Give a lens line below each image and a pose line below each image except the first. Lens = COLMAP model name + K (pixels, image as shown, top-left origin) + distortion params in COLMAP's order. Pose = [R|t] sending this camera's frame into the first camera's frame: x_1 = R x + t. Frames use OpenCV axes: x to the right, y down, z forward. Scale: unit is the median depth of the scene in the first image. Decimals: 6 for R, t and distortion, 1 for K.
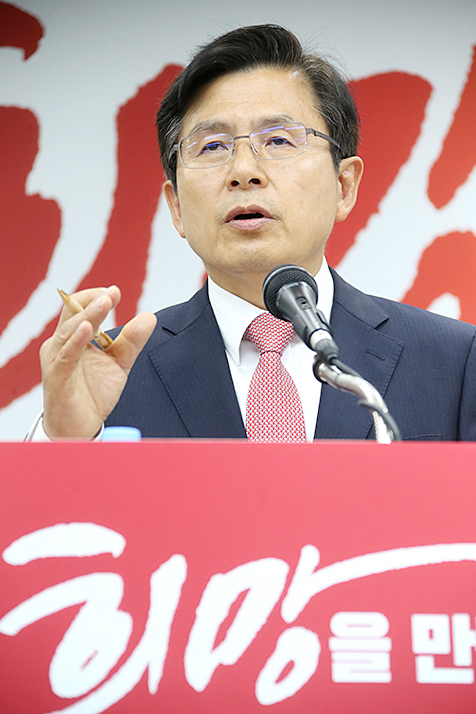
lens RADIAL K [[3229.0, 0, 238.0], [0, 3229.0, 357.0], [0, 0, 1]] dist [1.115403, -1.897284]
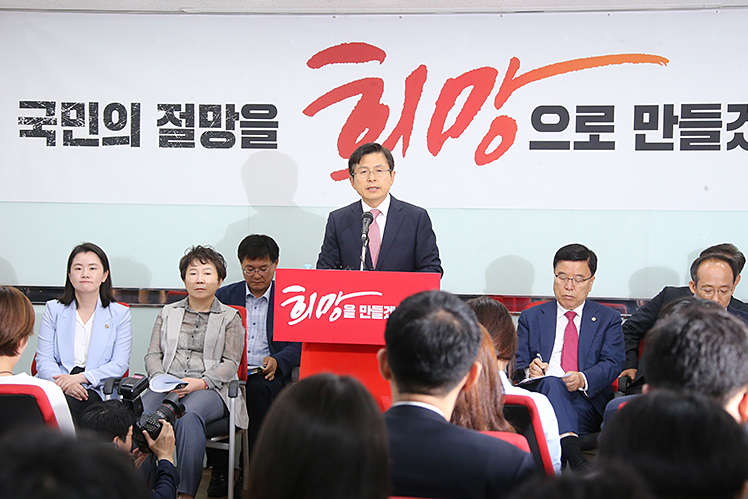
lens RADIAL K [[1909.7, 0, 374.0], [0, 1909.7, 249.5], [0, 0, 1]] dist [0.510306, 0.088634]
pose [[0.970177, 0.045984, -0.237994, 0.791717], [0.014321, 0.969252, 0.245651, -0.750013], [0.241972, -0.241734, 0.939688, -1.818752]]
